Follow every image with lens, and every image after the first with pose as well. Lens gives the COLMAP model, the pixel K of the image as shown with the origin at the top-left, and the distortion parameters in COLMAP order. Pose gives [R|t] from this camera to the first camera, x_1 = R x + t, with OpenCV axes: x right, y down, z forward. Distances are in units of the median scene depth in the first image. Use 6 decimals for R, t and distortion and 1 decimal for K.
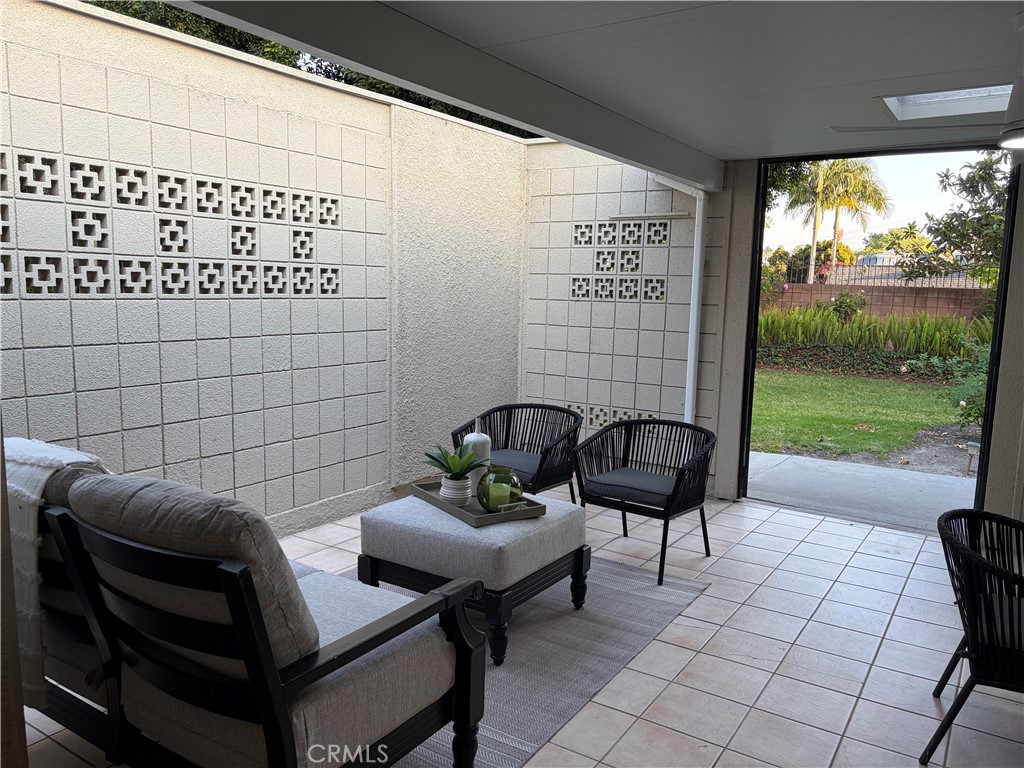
lens RADIAL K [[765.1, 0, 510.3], [0, 765.1, 388.9], [0, 0, 1]] dist [0.041484, -0.053022]
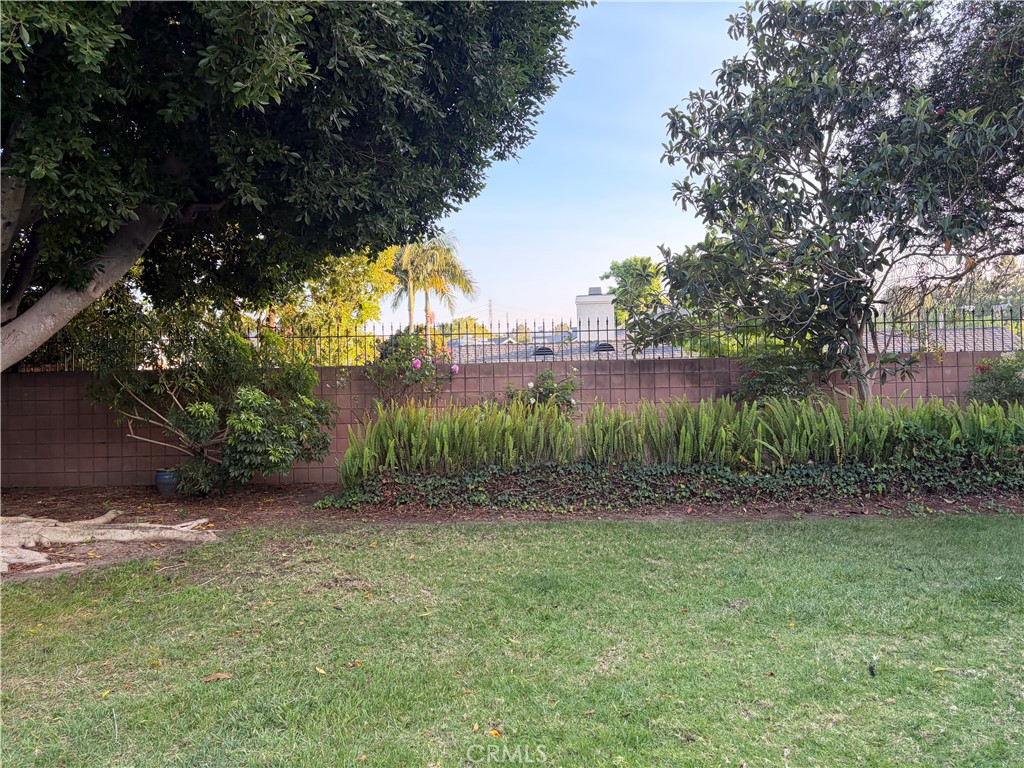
lens RADIAL K [[765.1, 0, 510.7], [0, 765.1, 375.8], [0, 0, 1]] dist [0.041484, -0.053022]
pose [[0.857108, -0.054226, 0.512274, 0.065462], [0.125119, 0.986580, -0.104908, -0.047383], [-0.499710, 0.154013, 0.852391, 0.371538]]
